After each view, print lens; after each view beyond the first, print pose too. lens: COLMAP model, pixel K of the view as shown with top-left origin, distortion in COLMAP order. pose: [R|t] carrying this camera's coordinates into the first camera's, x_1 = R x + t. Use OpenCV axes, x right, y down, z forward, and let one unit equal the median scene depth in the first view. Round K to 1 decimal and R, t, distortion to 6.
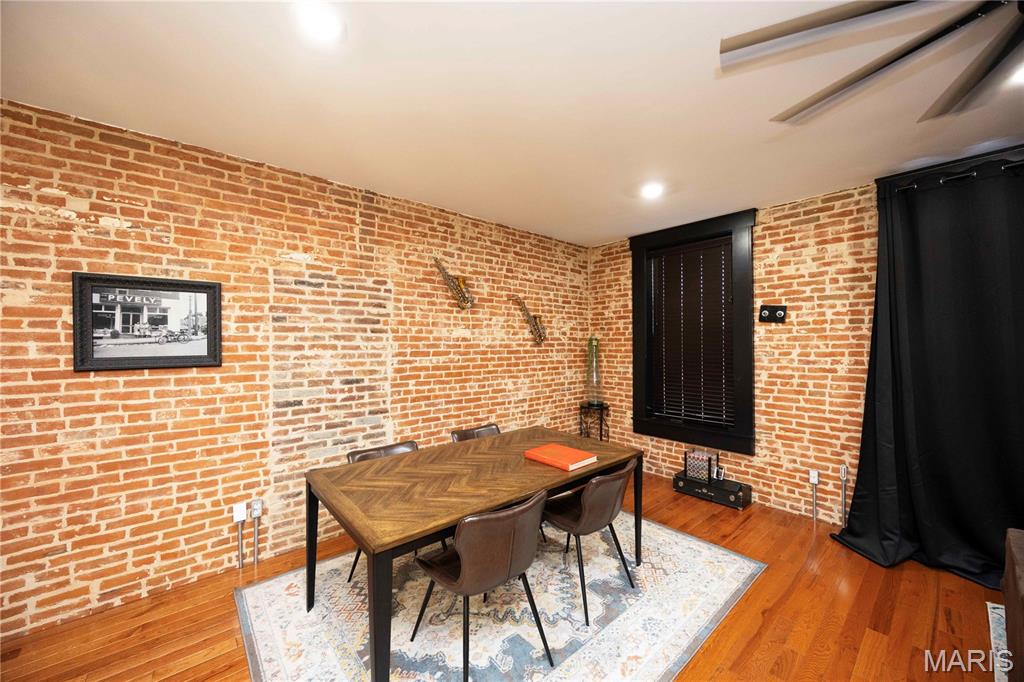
lens RADIAL K [[387.7, 0, 510.4], [0, 387.7, 341.7], [0, 0, 1]] dist [-0.006324, 0.000167]
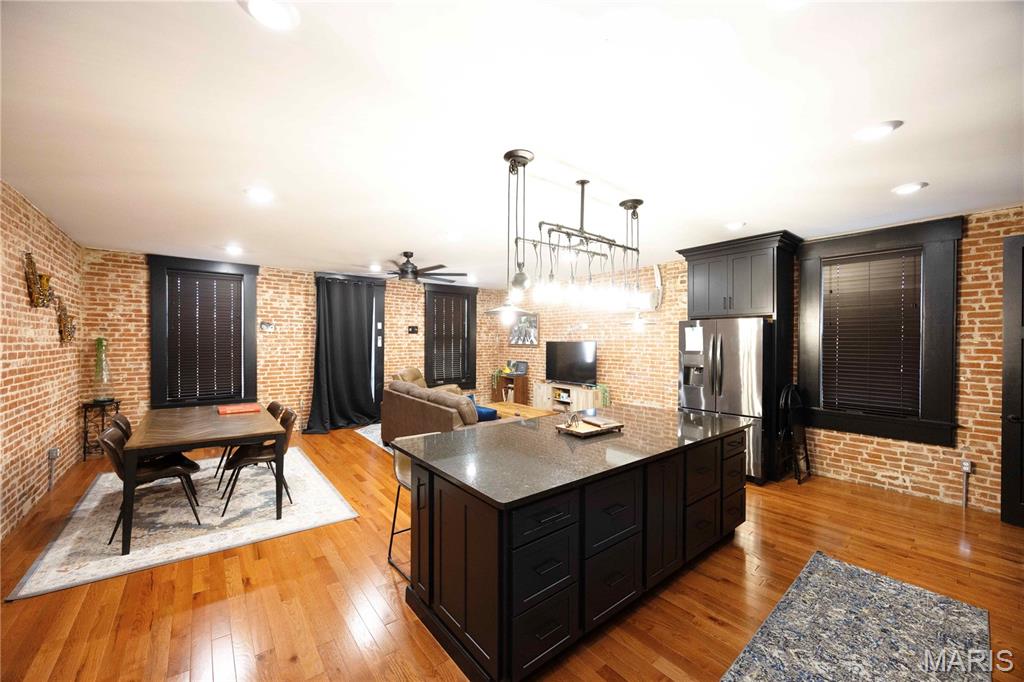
lens RADIAL K [[387.7, 0, 509.6], [0, 387.7, 344.9], [0, 0, 1]] dist [-0.006324, 0.000167]
pose [[0.032022, -0.007902, 0.999456, -0.842363], [-0.007858, 0.999936, 0.008157, -0.009445], [-0.999456, -0.008115, 0.031957, -0.146212]]
